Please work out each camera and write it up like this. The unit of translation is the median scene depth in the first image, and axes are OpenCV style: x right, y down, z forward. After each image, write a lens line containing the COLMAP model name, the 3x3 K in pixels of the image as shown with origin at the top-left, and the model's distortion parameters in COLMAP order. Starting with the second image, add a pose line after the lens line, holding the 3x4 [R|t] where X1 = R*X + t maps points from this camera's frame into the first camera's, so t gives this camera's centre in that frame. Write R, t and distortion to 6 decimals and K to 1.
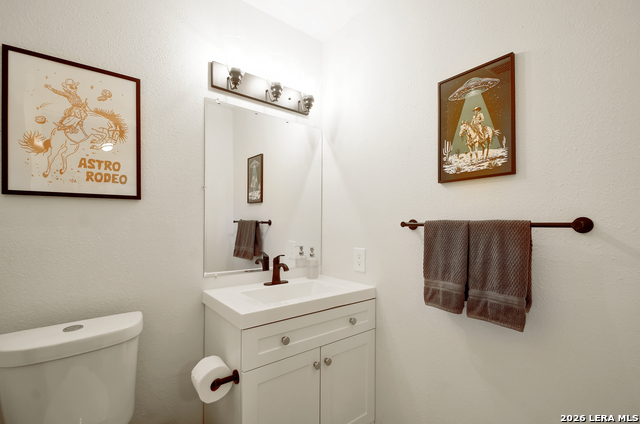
lens RADIAL K [[279.7, 0, 321.7], [0, 279.7, 217.1], [0, 0, 1]] dist [0.001358, -0.000196]
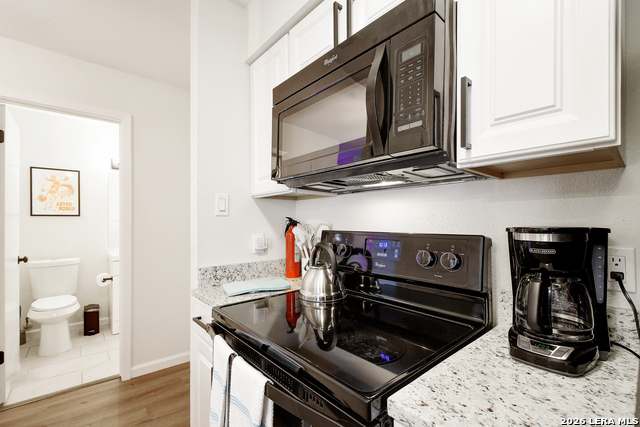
lens RADIAL K [[279.7, 0, 317.8], [0, 279.7, 217.6], [0, 0, 1]] dist [0.001358, -0.000196]
pose [[0.999318, -0.000957, 0.036905, 1.692662], [0.000680, 0.999972, 0.007518, -0.074193], [-0.036911, -0.007488, 0.999290, -1.955391]]
